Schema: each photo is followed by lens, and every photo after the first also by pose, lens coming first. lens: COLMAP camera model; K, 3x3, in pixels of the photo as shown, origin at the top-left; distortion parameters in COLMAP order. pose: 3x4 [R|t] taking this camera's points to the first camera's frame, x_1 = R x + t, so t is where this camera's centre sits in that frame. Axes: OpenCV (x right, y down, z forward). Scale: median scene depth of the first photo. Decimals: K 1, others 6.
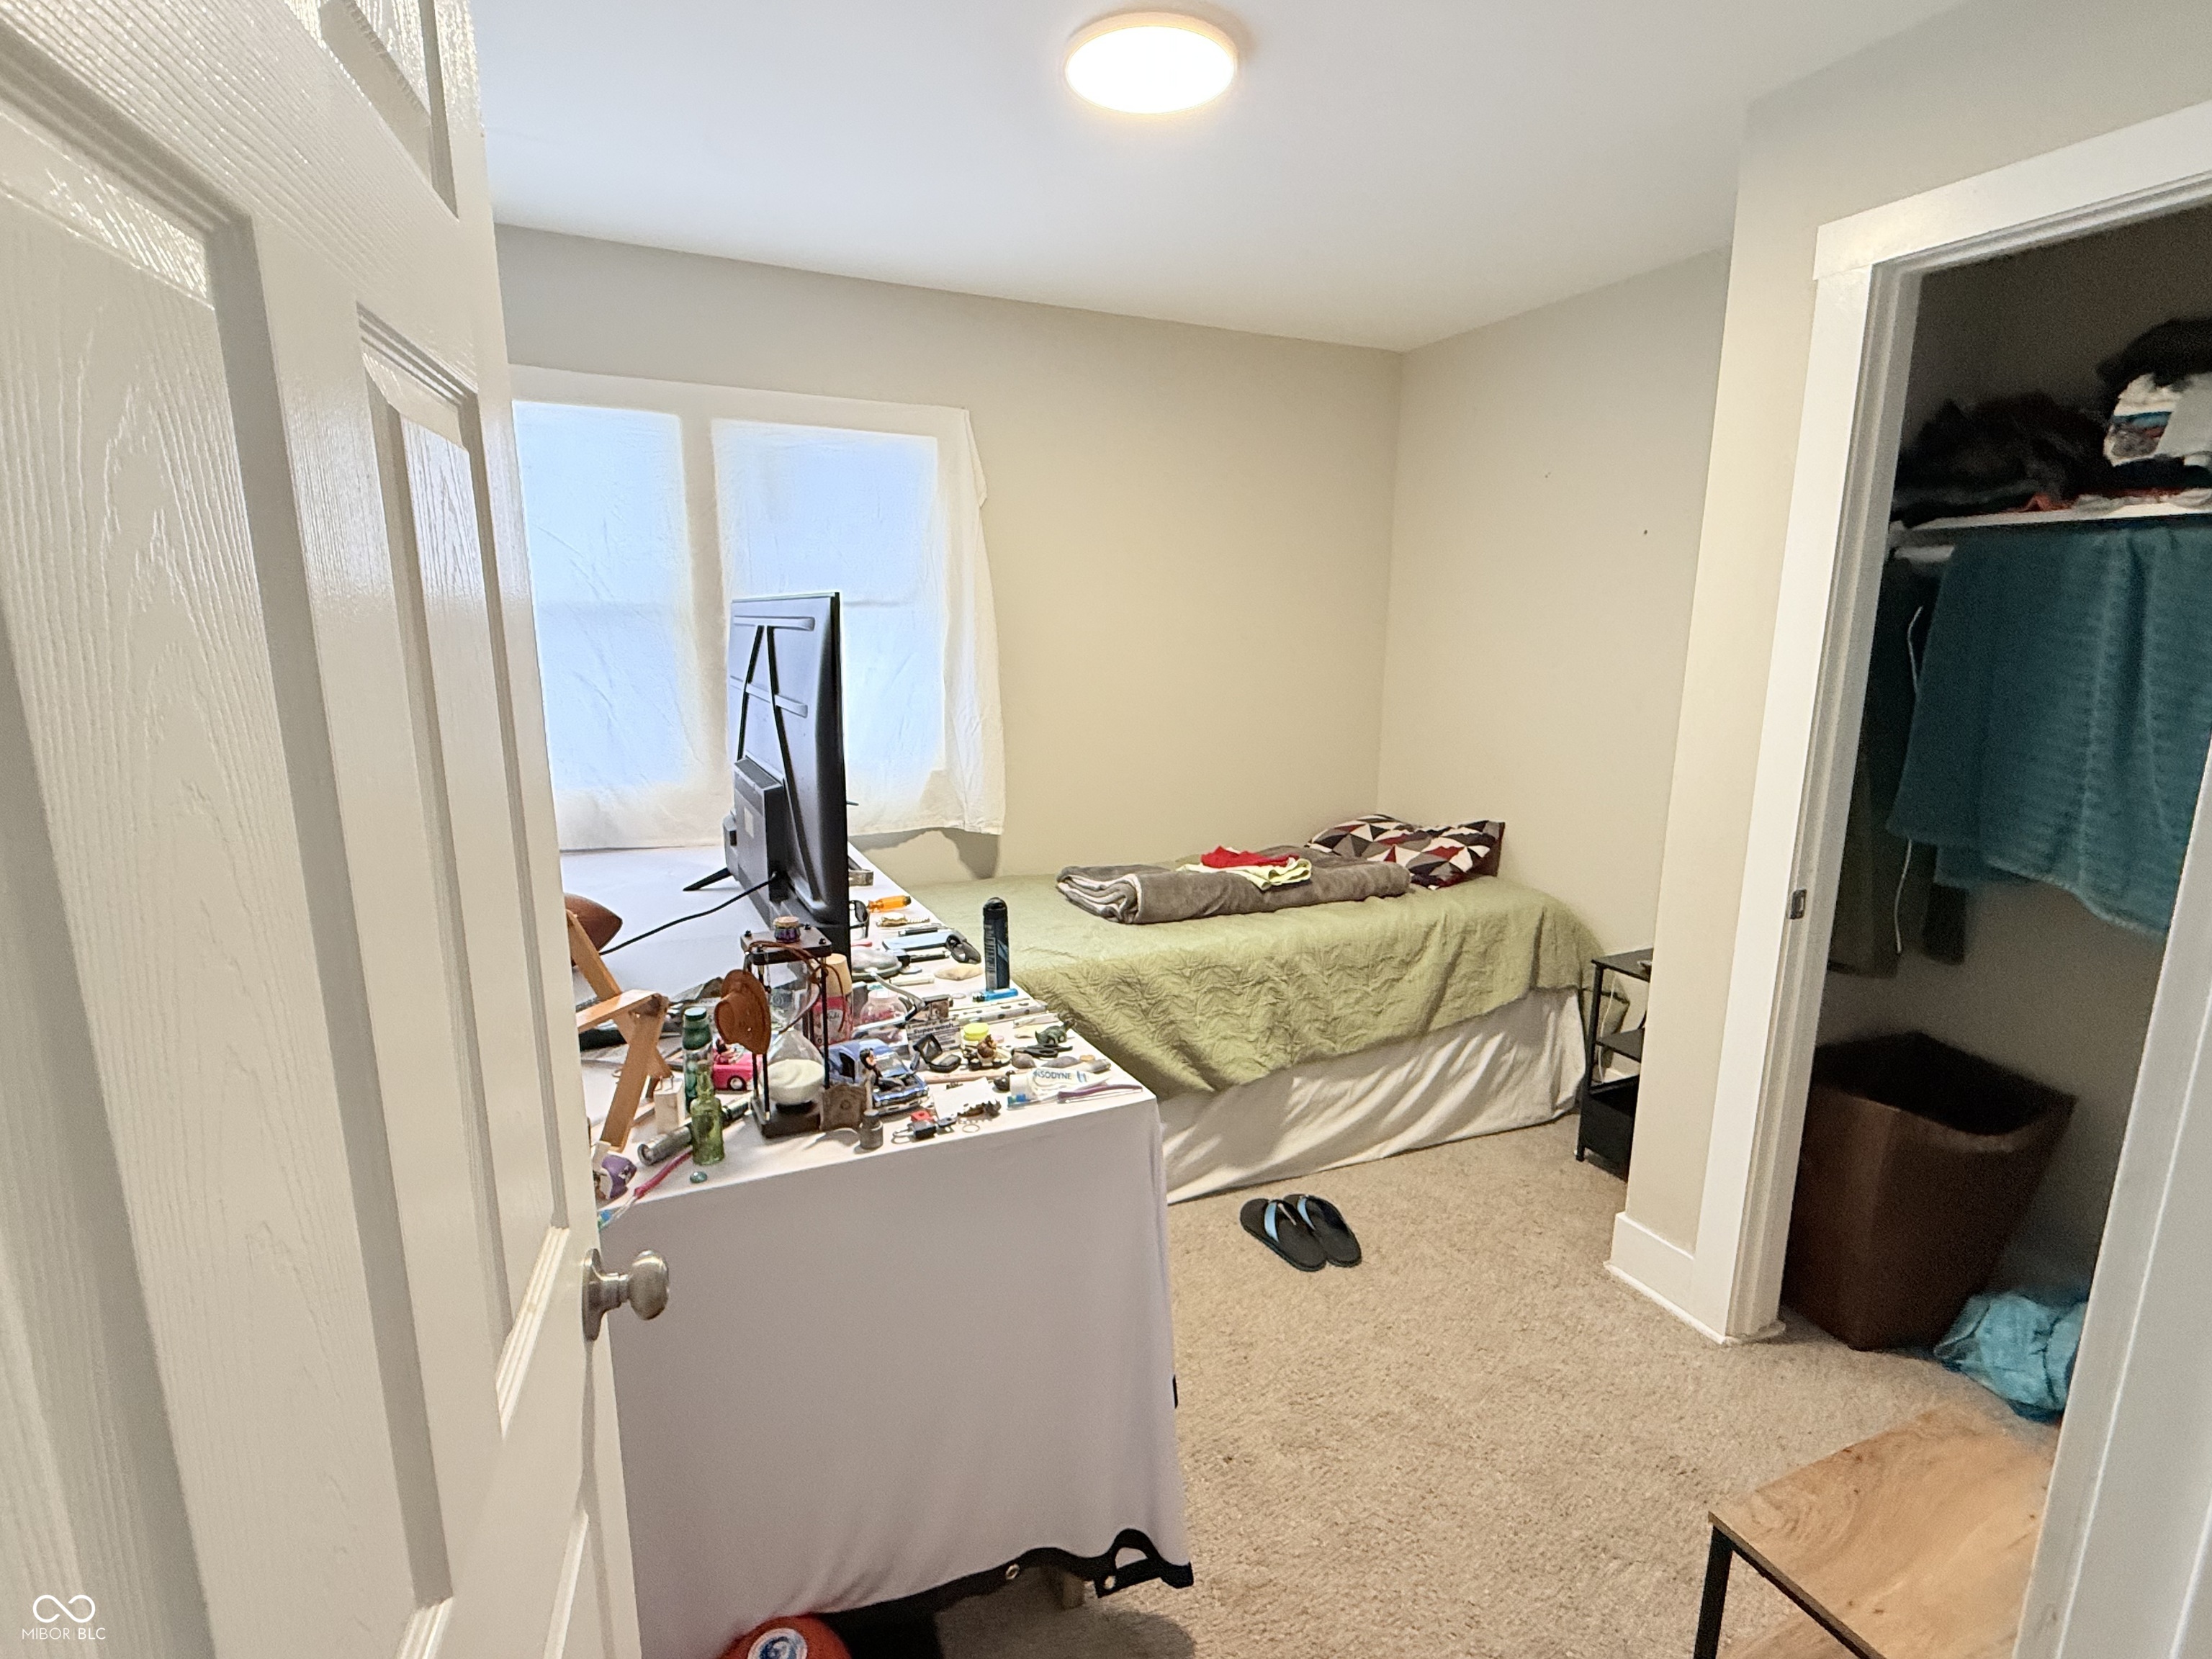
lens RADIAL K [[1041.2, 0, 1102.3], [0, 1041.2, 827.5], [0, 0, 1]] dist [0.005606, -0.001753]
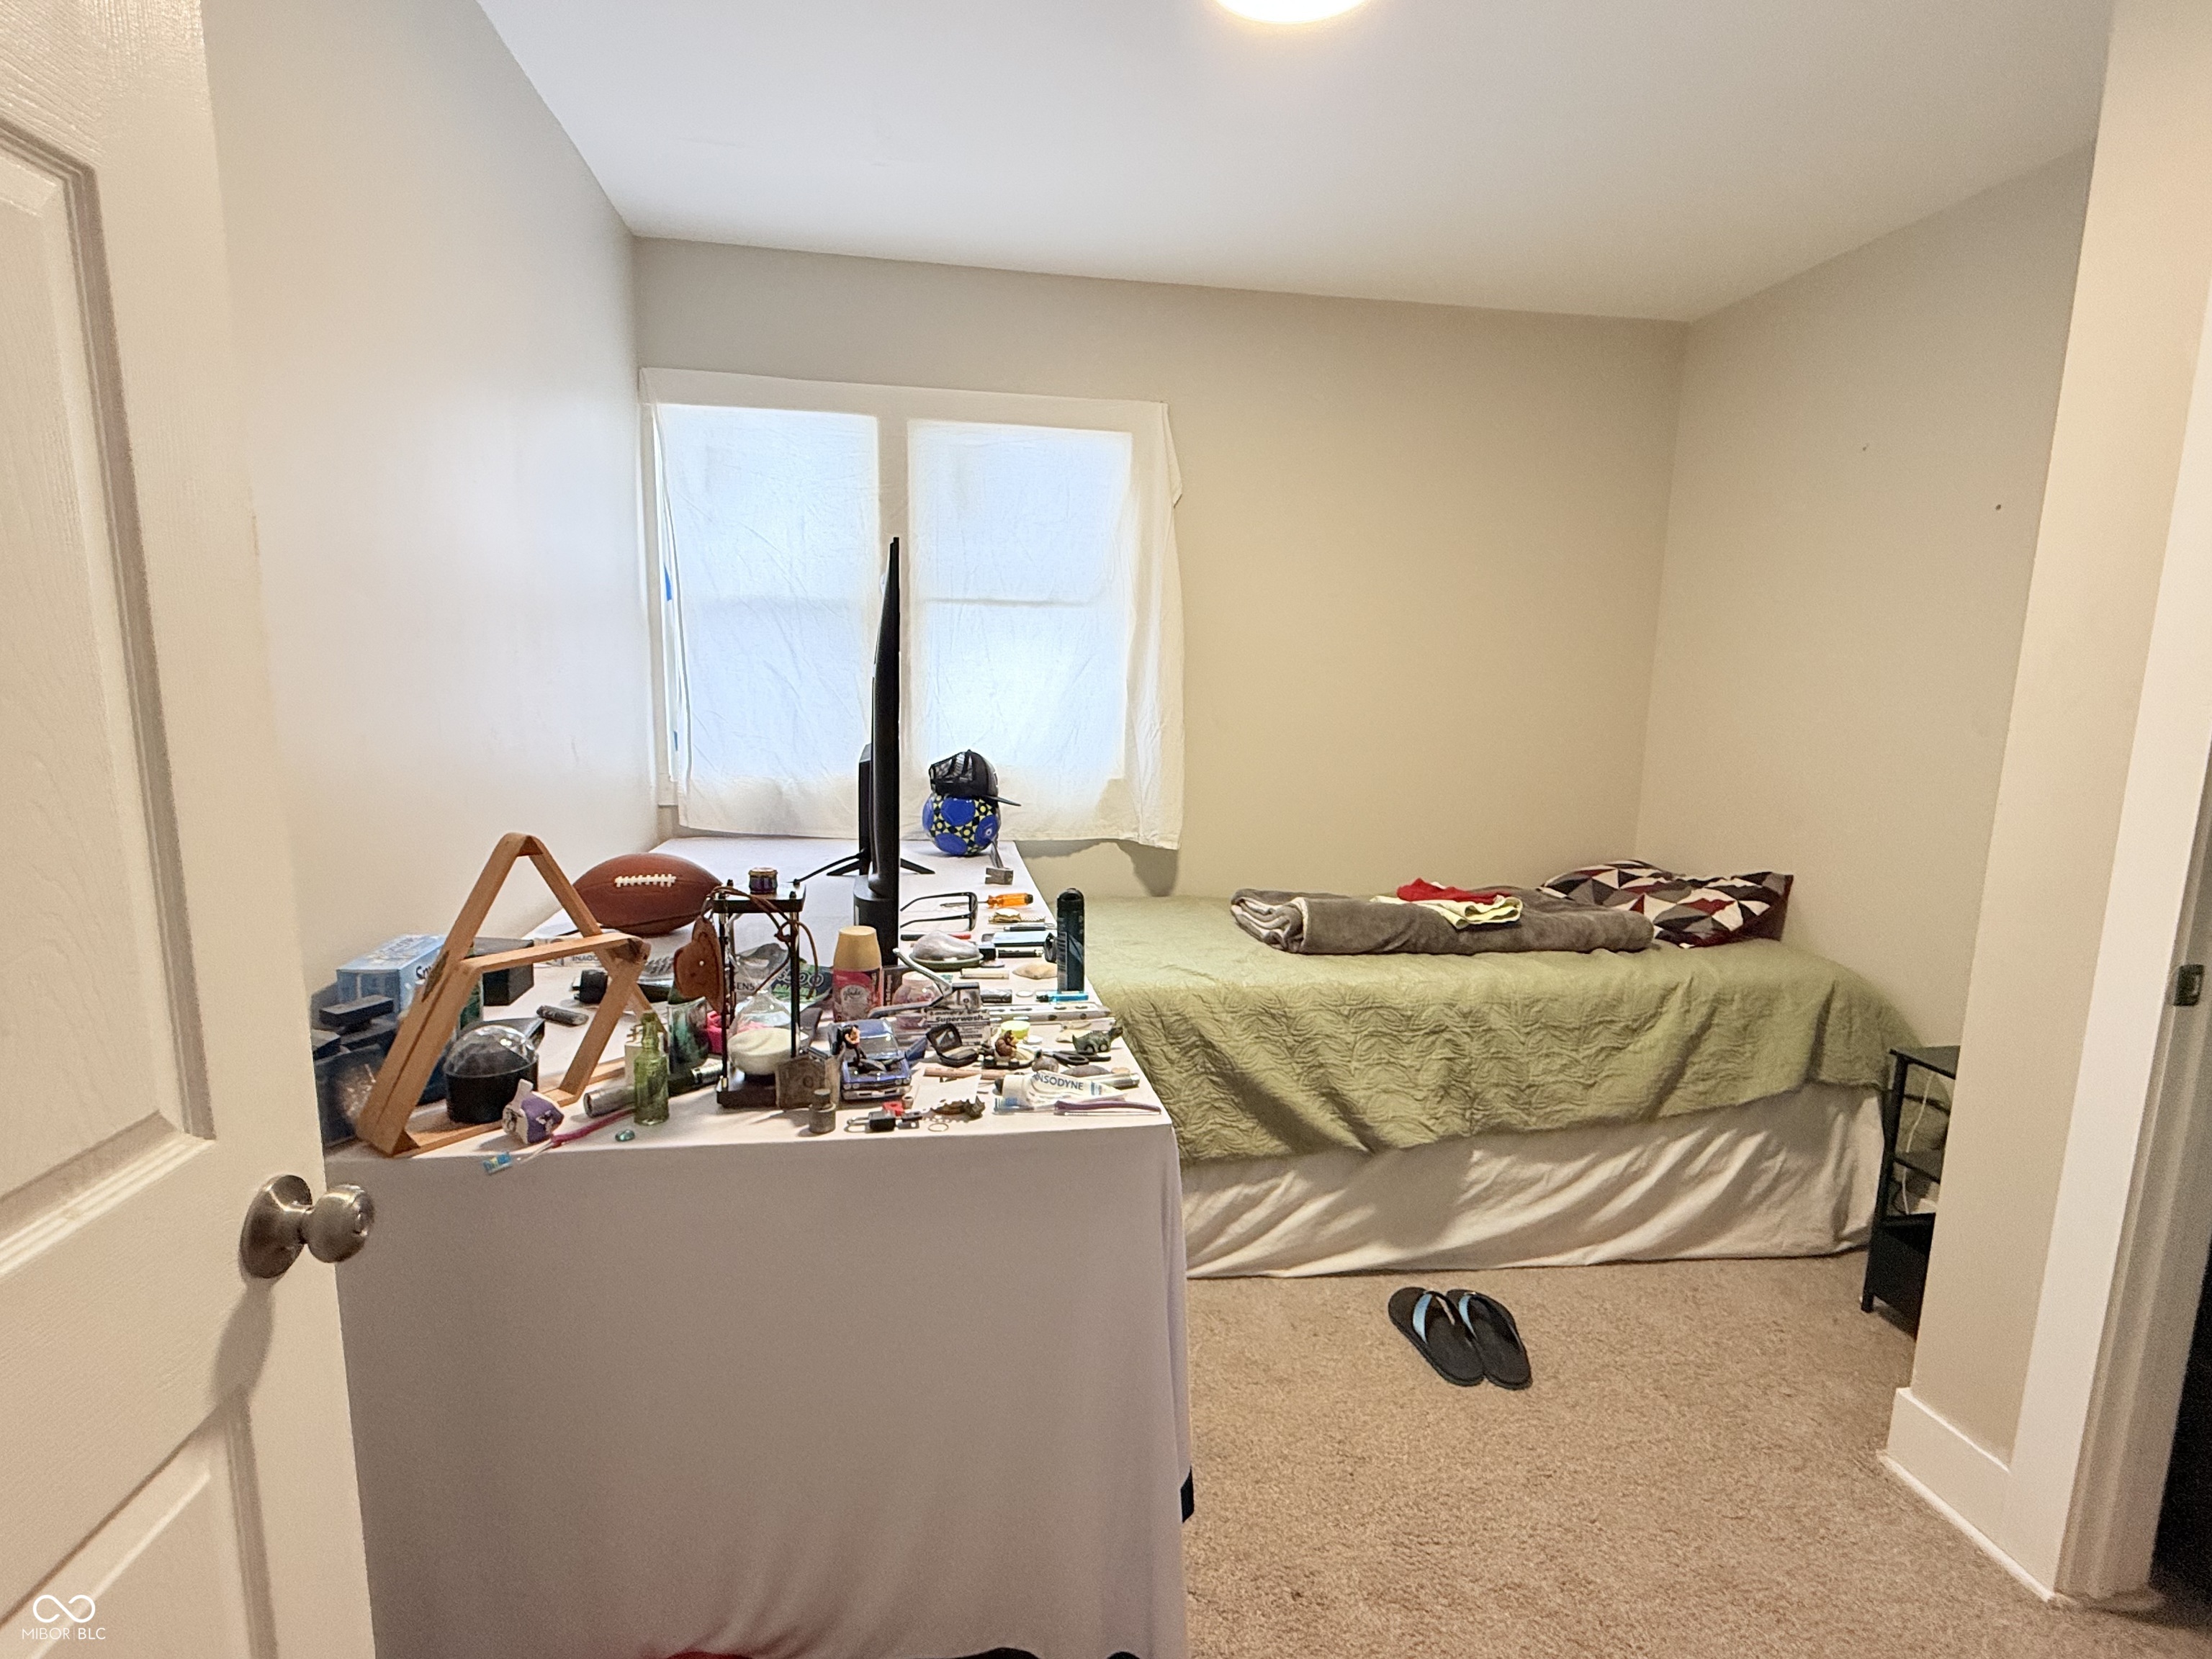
lens RADIAL K [[1041.2, 0, 1108.0], [0, 1041.2, 828.7], [0, 0, 1]] dist [0.005606, -0.001753]
pose [[0.962746, 0.055311, -0.264688, 0.113295], [-0.067515, 0.997024, -0.037224, 0.033388], [0.261842, 0.053708, 0.963615, 0.099109]]
